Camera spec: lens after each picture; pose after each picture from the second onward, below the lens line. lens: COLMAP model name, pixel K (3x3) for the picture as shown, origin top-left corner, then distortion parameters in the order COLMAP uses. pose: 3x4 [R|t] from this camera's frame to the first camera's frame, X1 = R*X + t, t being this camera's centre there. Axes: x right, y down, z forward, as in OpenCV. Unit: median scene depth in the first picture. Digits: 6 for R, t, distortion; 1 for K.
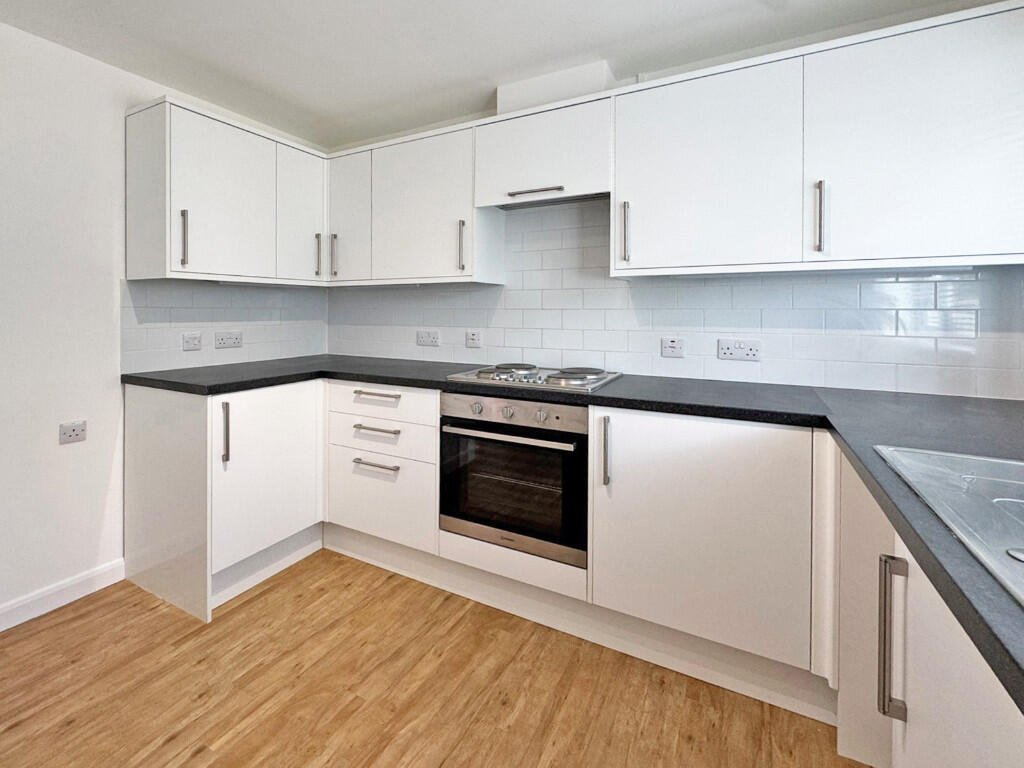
lens RADIAL K [[448.4, 0, 506.4], [0, 448.4, 315.8], [0, 0, 1]] dist [-0.000078, 0.000040]
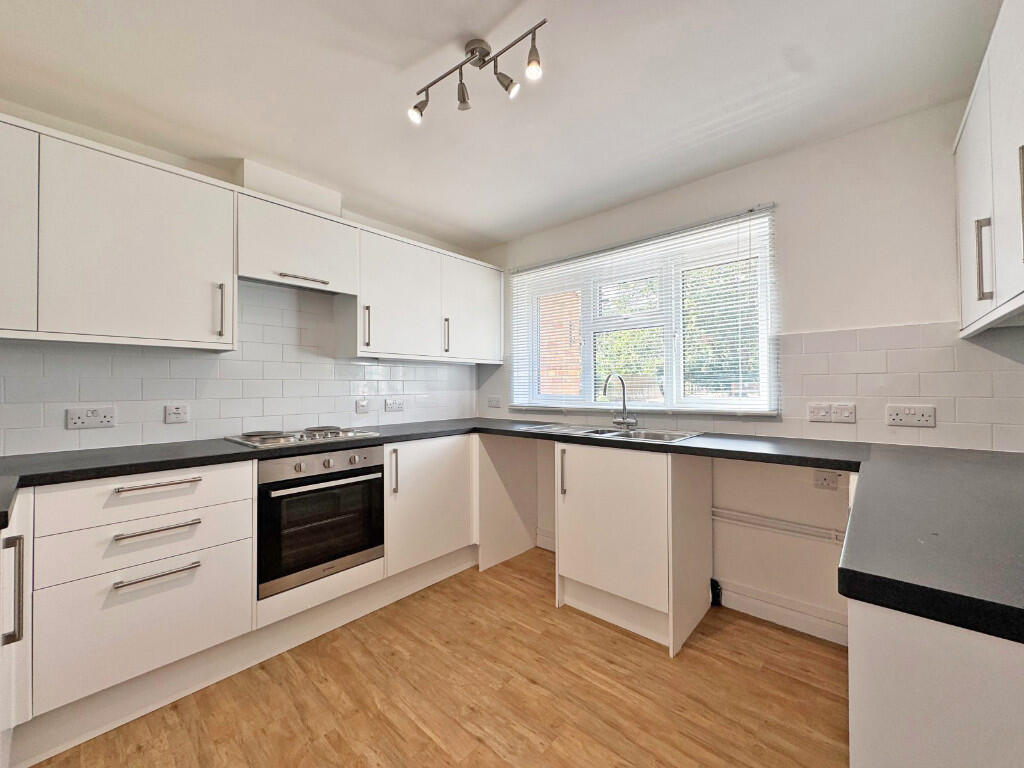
lens RADIAL K [[407.5, 0, 511.5], [0, 407.5, 380.7], [0, 0, 1]] dist [0.000436, 0.000171]
pose [[0.229576, 0.004372, 0.973281, -0.925943], [0.014154, 0.999869, -0.007830, 0.006400], [-0.973188, 0.015574, 0.229484, 0.251606]]
